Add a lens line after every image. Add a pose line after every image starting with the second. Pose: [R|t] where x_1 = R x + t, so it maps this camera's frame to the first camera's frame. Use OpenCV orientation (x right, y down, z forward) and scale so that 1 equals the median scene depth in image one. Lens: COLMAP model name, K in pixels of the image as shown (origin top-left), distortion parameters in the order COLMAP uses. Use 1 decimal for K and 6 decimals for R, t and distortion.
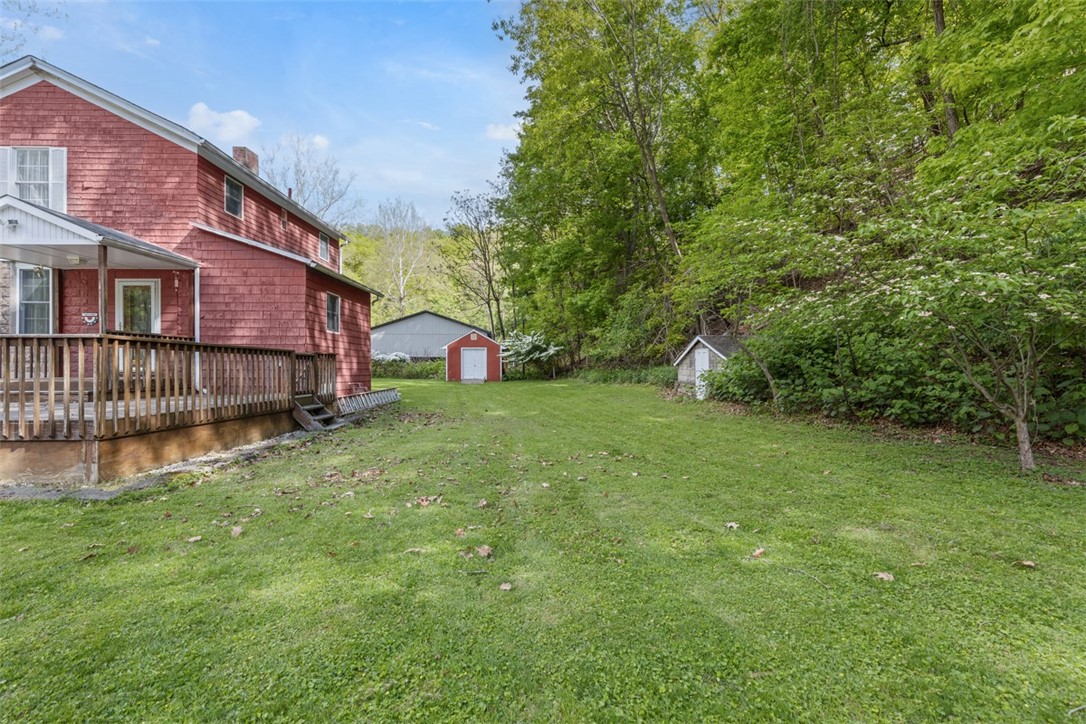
lens RADIAL K [[493.6, 0, 544.7], [0, 493.6, 368.0], [0, 0, 1]] dist [0.007435, -0.001192]
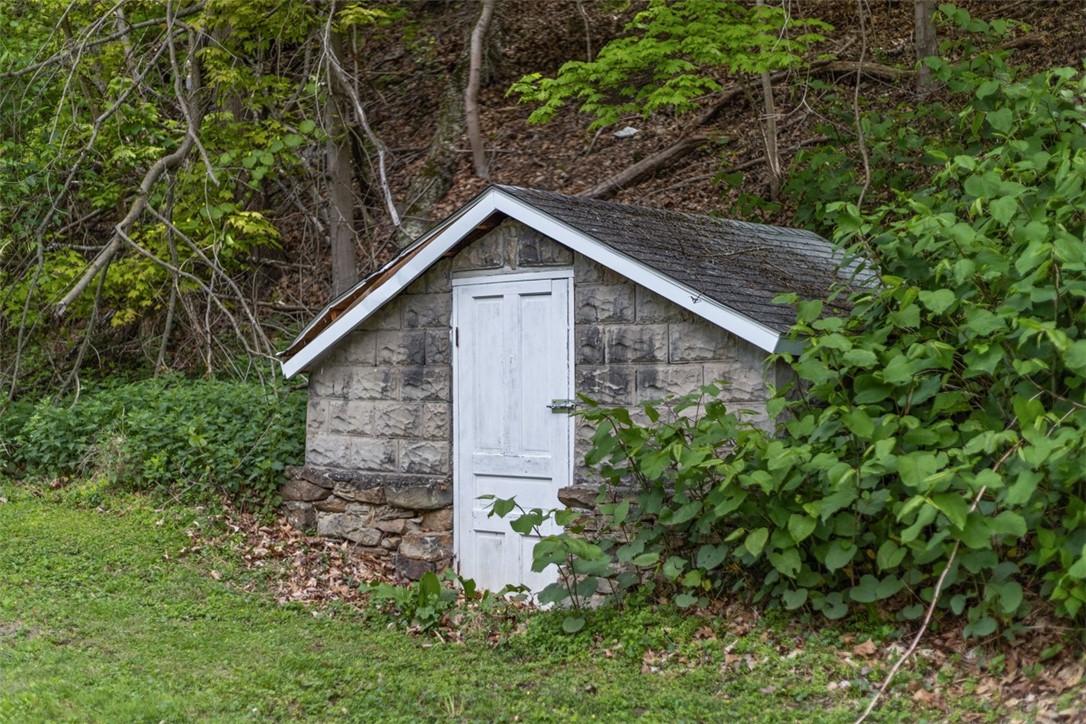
lens RADIAL K [[1501.2, 0, 543.8], [0, 1501.2, 362.4], [0, 0, 1]] dist [0.034448, 0.000000]
pose [[0.794154, 0.021729, 0.607328, 0.038126], [-0.009422, 0.999681, -0.023445, 0.003337], [-0.607643, 0.012896, 0.794105, 0.863036]]
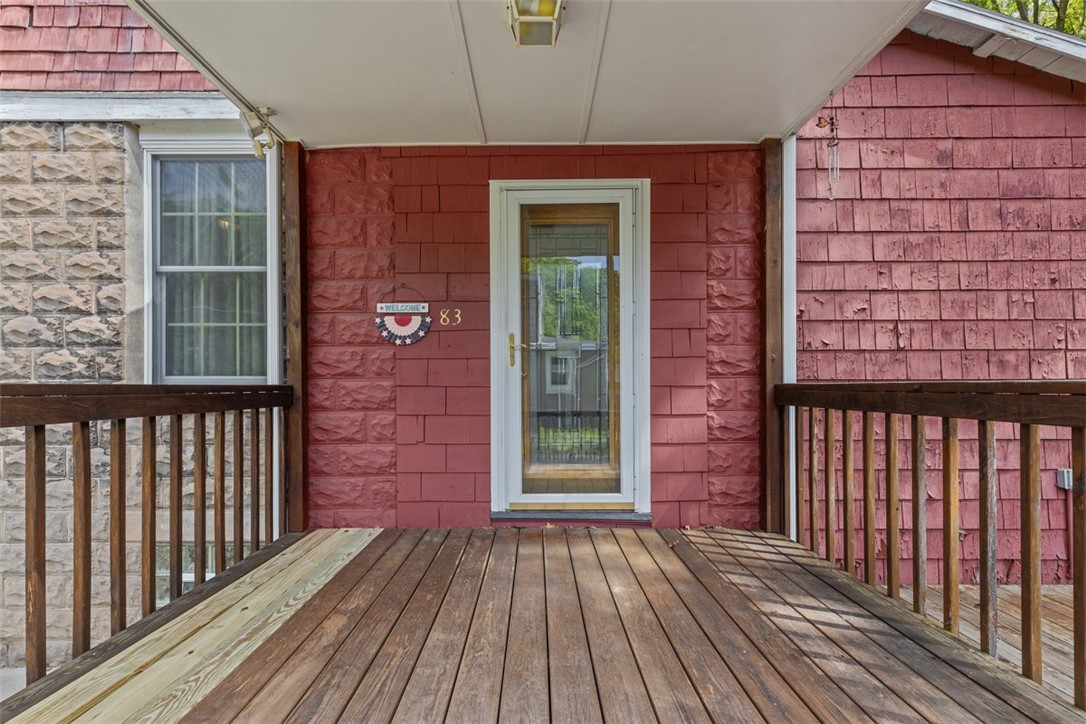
lens RADIAL K [[493.6, 0, 537.7], [0, 493.6, 393.9], [0, 0, 1]] dist [0.007435, -0.001192]
pose [[0.999950, -0.004210, -0.009092, -0.832954], [0.004291, 0.999951, 0.008900, -0.060159], [0.009054, -0.008938, 0.999919, 0.713443]]
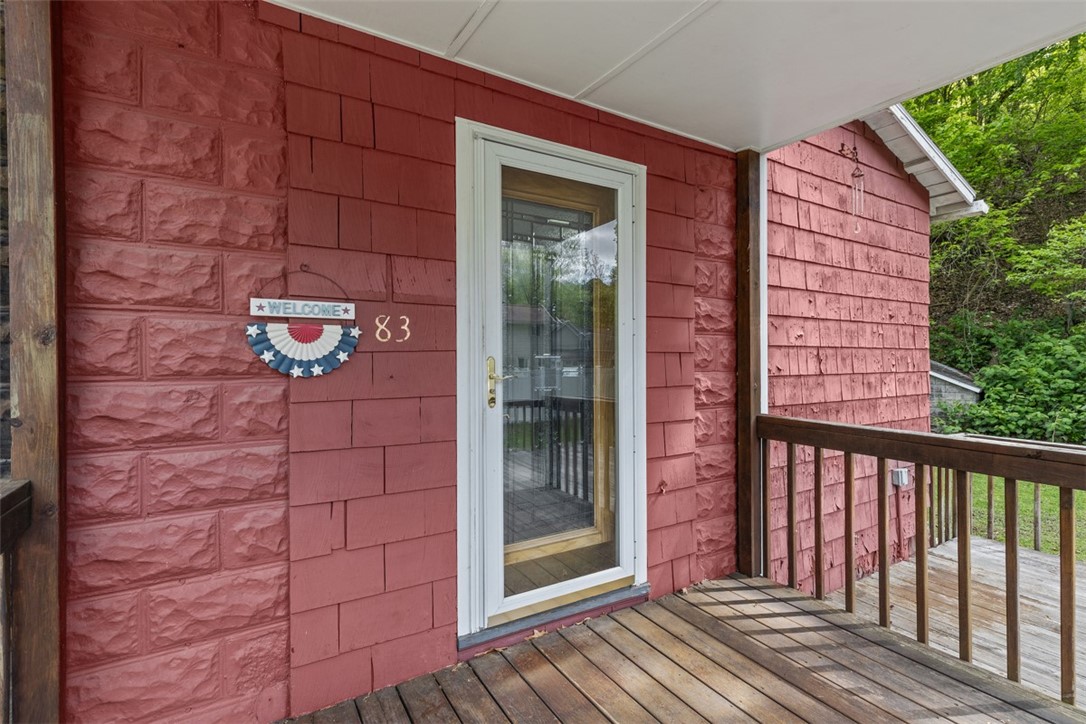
lens RADIAL K [[493.6, 0, 542.1], [0, 493.6, 361.0], [0, 0, 1]] dist [0.007435, -0.001192]
pose [[0.861082, -0.003298, 0.508455, -0.927181], [0.001452, 0.999991, 0.004026, -0.091503], [-0.508464, -0.002728, 0.861079, 0.825017]]
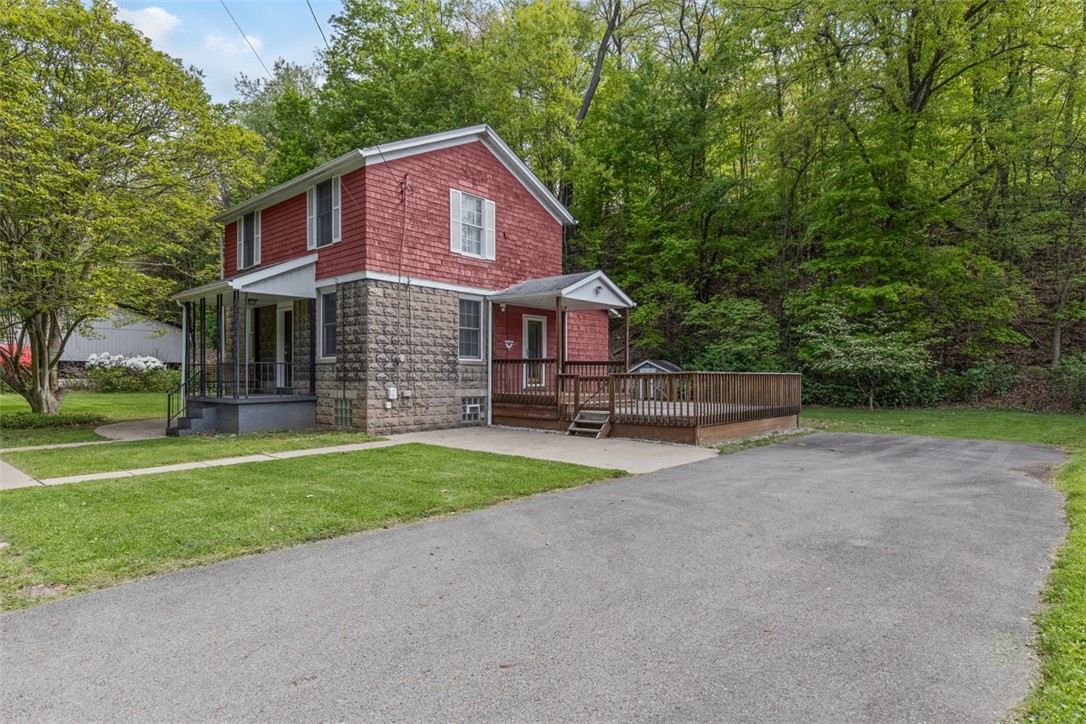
lens RADIAL K [[606.3, 0, 537.8], [0, 606.3, 368.0], [0, 0, 1]] dist [-0.001534, -0.001120]
pose [[0.663422, 0.009520, 0.748185, -1.983617], [-0.003086, 0.999945, -0.009987, -0.027747], [-0.748239, 0.004316, 0.663415, -0.049071]]
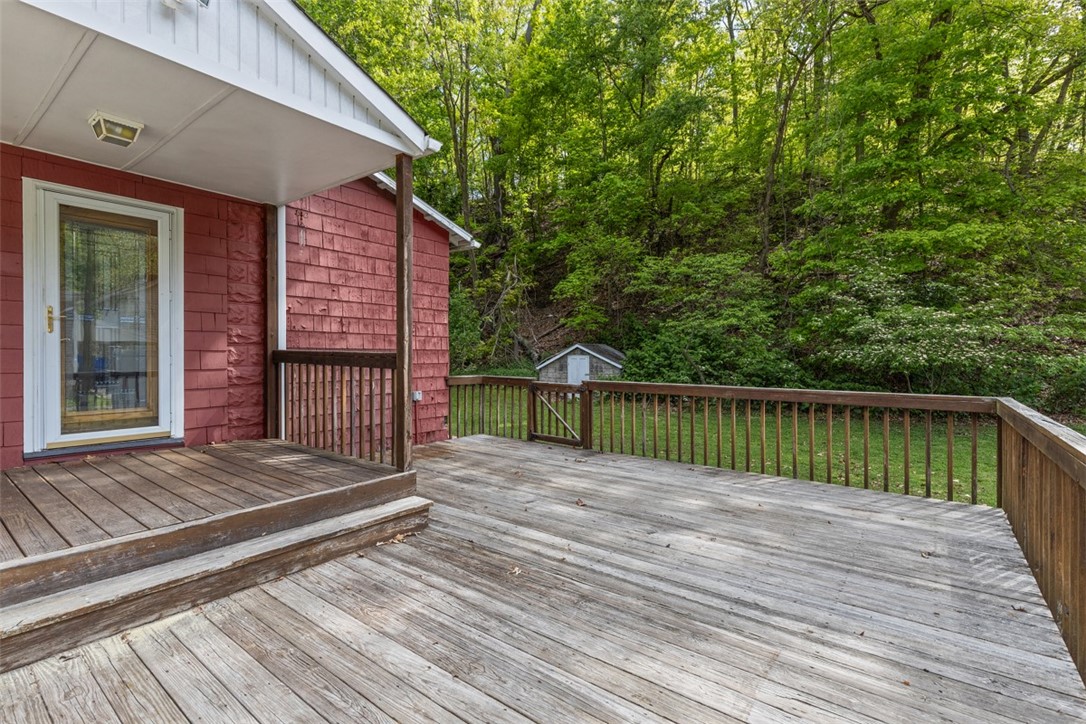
lens RADIAL K [[493.6, 0, 548.0], [0, 493.6, 358.3], [0, 0, 1]] dist [0.007435, -0.001192]
pose [[0.612881, -0.003704, 0.790166, -0.911295], [-0.005955, 0.999939, 0.009306, -0.060728], [-0.790152, -0.010409, 0.612822, 0.503119]]
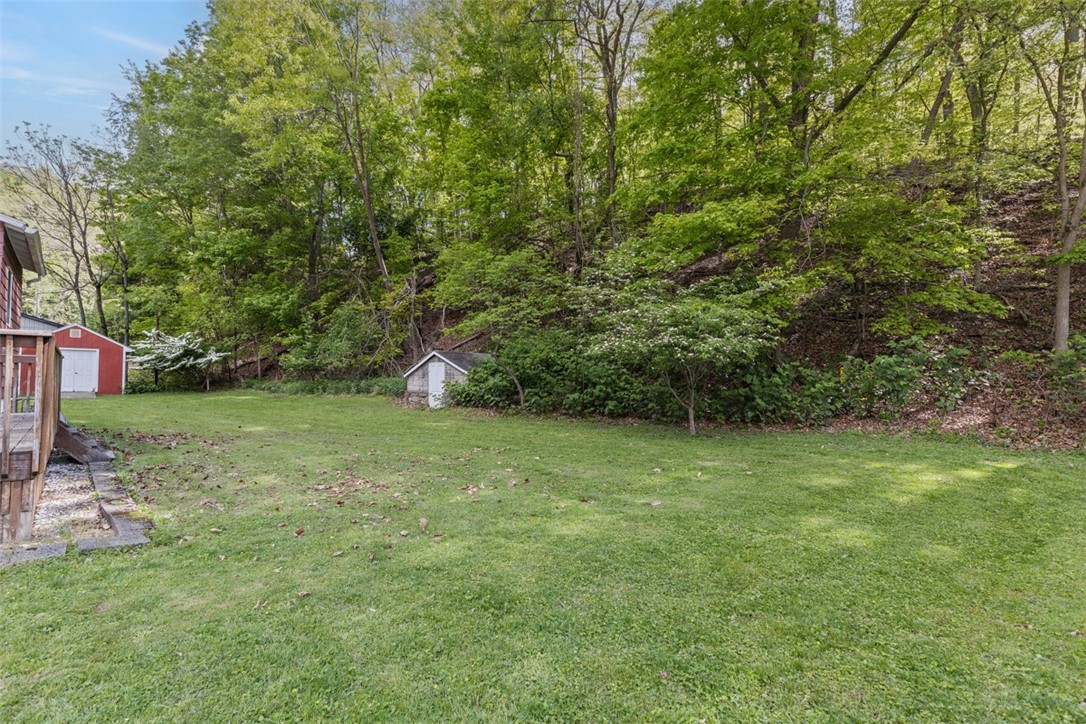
lens RADIAL K [[493.6, 0, 546.4], [0, 493.6, 361.8], [0, 0, 1]] dist [0.007435, -0.001192]
pose [[0.728734, 0.031062, 0.684092, -0.403452], [-0.008503, 0.999304, -0.036317, -0.001403], [-0.684744, 0.020649, 0.728491, -0.014818]]
